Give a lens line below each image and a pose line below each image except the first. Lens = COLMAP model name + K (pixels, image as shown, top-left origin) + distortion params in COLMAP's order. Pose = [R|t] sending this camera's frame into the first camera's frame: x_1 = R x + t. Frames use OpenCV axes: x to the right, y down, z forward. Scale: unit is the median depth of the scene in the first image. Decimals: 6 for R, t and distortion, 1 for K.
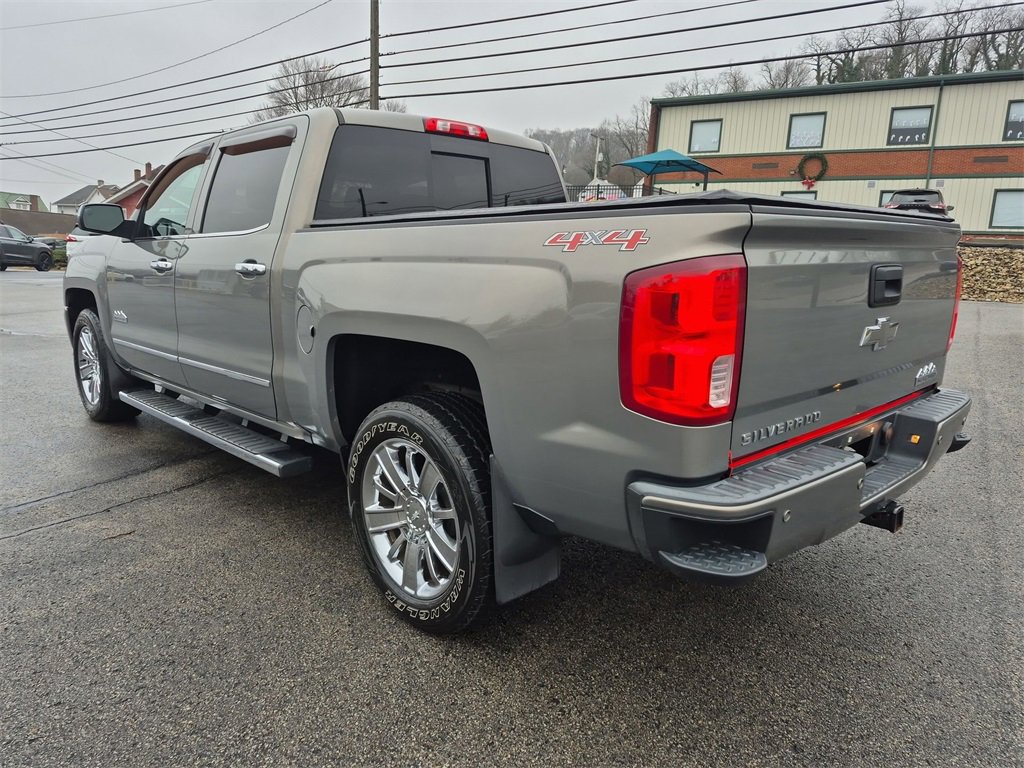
lens RADIAL K [[707.3, 0, 502.0], [0, 707.3, 374.6], [0, 0, 1]] dist [0.046704, -0.031693]
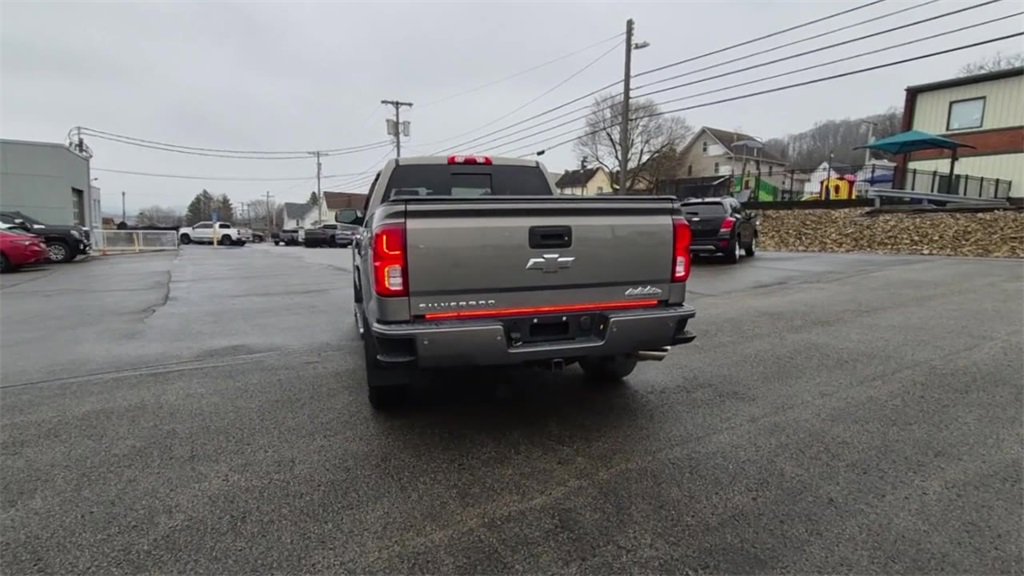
lens RADIAL K [[542.4, 0, 511.1], [0, 542.4, 302.3], [0, 0, 1]] dist [0.004245, -0.004707]
pose [[0.892647, 0.032186, -0.449605, 0.063956], [-0.050659, 0.998292, -0.029115, 0.005306], [0.447900, 0.048766, 0.892753, -0.017509]]
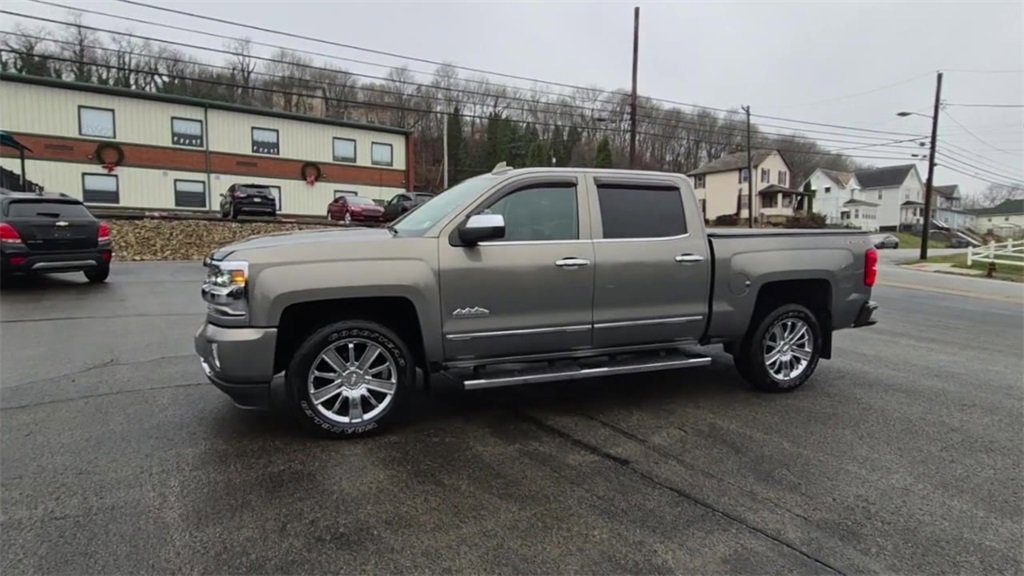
lens RADIAL K [[542.4, 0, 512.8], [0, 542.4, 296.2], [0, 0, 1]] dist [0.004245, -0.004707]
pose [[0.397442, -0.124927, 0.909084, -0.152504], [0.157168, 0.985317, 0.066691, -0.018310], [-0.904067, 0.116373, 0.411241, 0.071253]]
